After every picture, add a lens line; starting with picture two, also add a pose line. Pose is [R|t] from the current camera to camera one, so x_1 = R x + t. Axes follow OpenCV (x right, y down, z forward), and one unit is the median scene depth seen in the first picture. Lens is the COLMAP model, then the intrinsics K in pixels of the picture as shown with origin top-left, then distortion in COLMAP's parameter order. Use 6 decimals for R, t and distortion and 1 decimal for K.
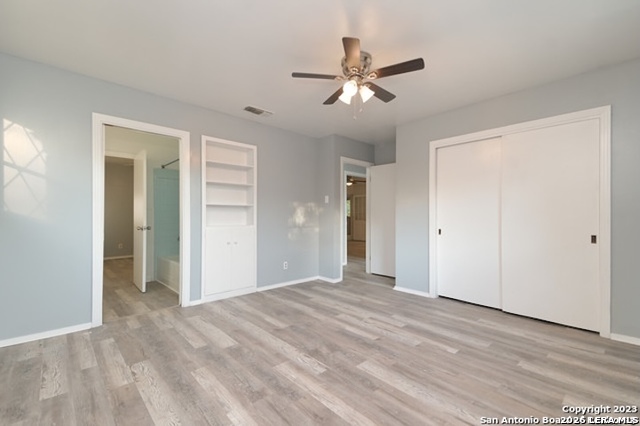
lens RADIAL K [[282.3, 0, 303.9], [0, 282.3, 215.4], [0, 0, 1]] dist [0.001275, 0.000125]
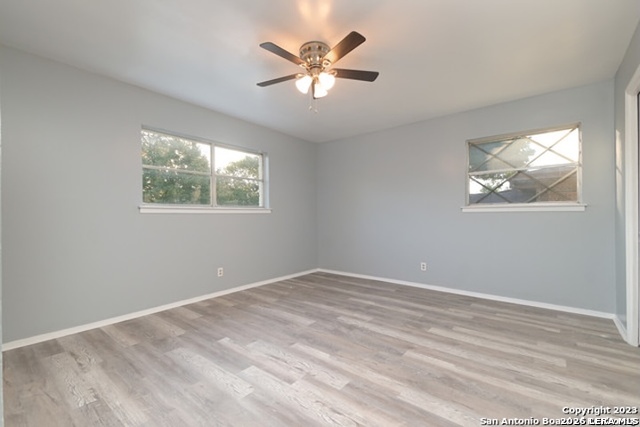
lens RADIAL K [[282.3, 0, 303.9], [0, 282.3, 215.9], [0, 0, 1]] dist [0.001275, 0.000125]
pose [[-0.990371, 0.005494, -0.138333, 0.362268], [0.005817, 0.999981, -0.001930, 0.026095], [0.138319, -0.002716, -0.990384, 1.984574]]
